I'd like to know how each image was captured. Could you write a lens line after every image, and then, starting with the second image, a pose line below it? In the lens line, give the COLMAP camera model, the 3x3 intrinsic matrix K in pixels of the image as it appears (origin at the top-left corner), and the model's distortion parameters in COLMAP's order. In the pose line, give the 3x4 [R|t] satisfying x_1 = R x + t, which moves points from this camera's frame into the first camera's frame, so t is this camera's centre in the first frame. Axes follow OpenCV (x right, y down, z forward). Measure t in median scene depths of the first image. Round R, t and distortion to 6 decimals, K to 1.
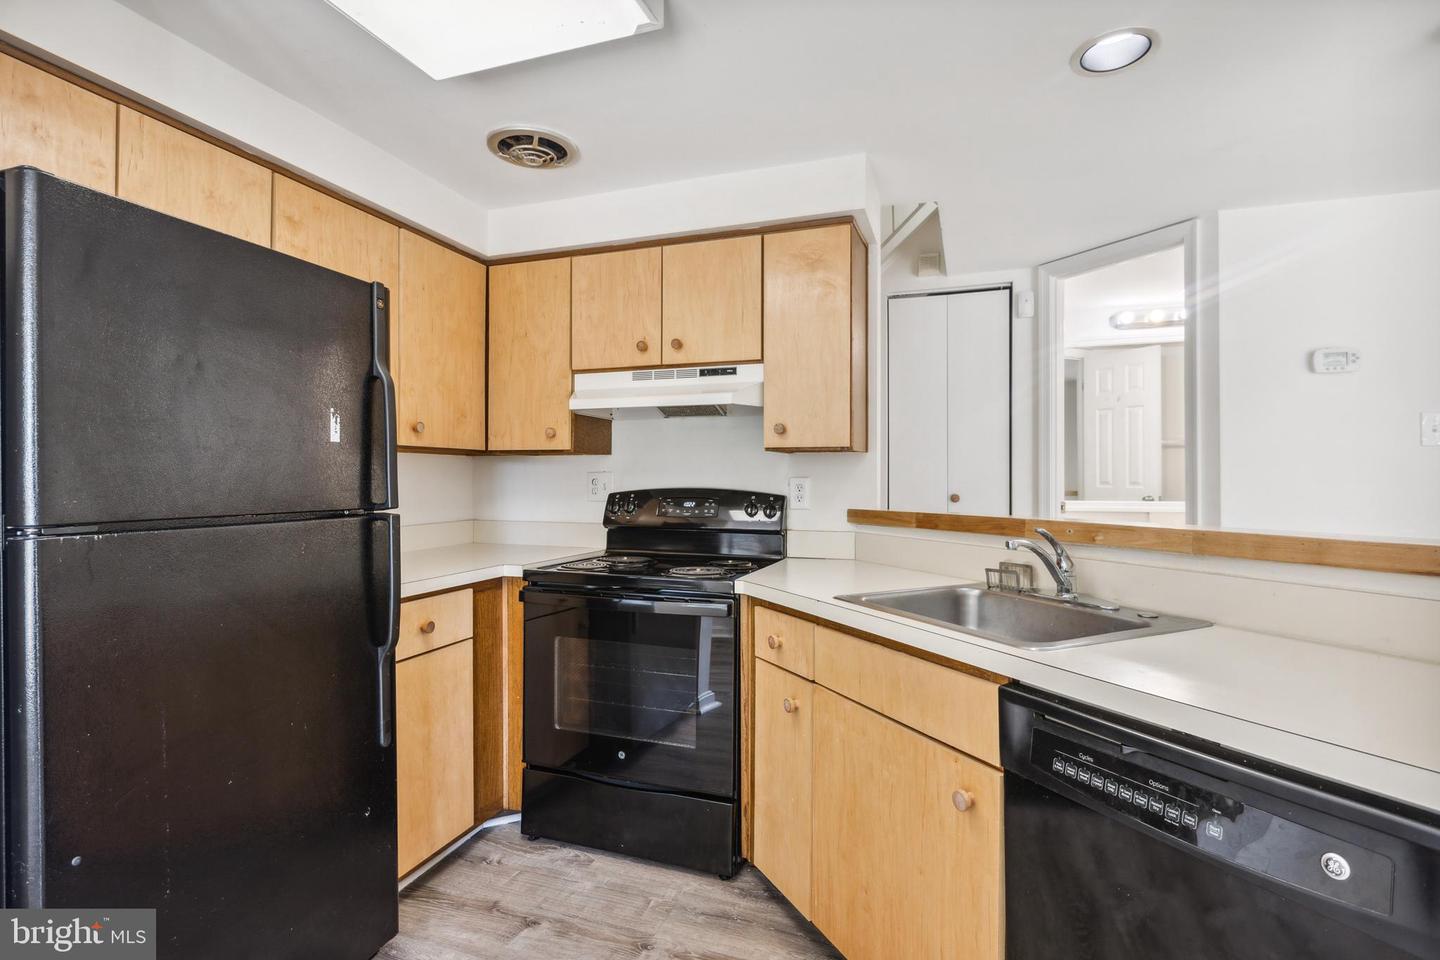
lens RADIAL K [[706.9, 0, 720.1], [0, 706.9, 476.7], [0, 0, 1]] dist [-0.000781, 0.000444]
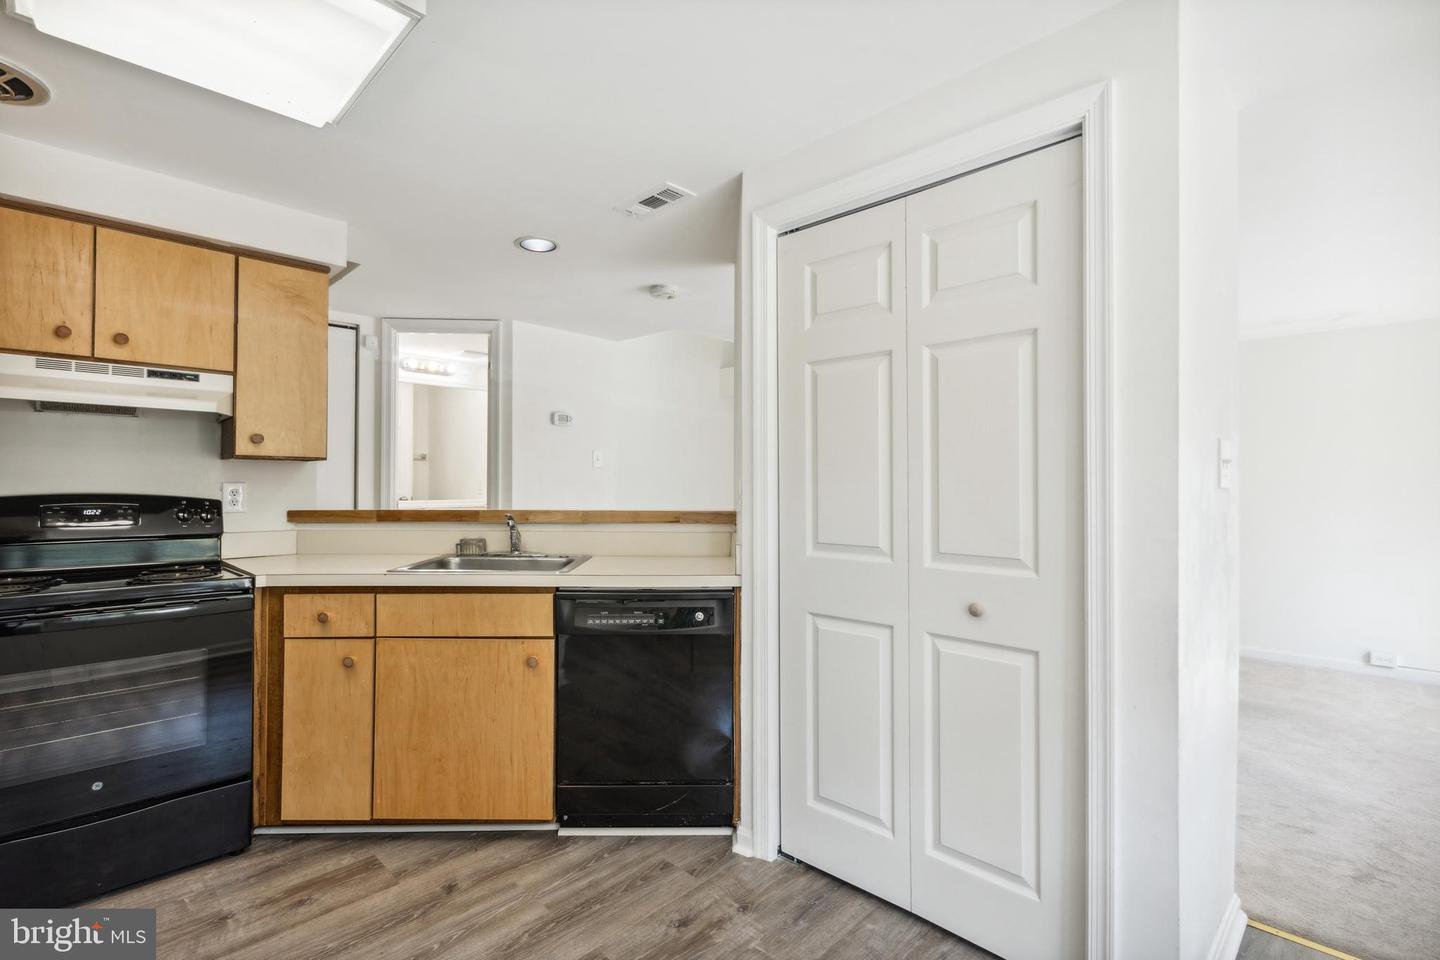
lens RADIAL K [[655.0, 0, 719.8], [0, 655.0, 479.9], [0, 0, 1]] dist [-0.001703, -0.000298]
pose [[0.420096, 0.007162, 0.907451, -0.520152], [-0.005937, 0.999969, -0.005144, -0.002637], [-0.907460, -0.003227, 0.420126, -0.077145]]
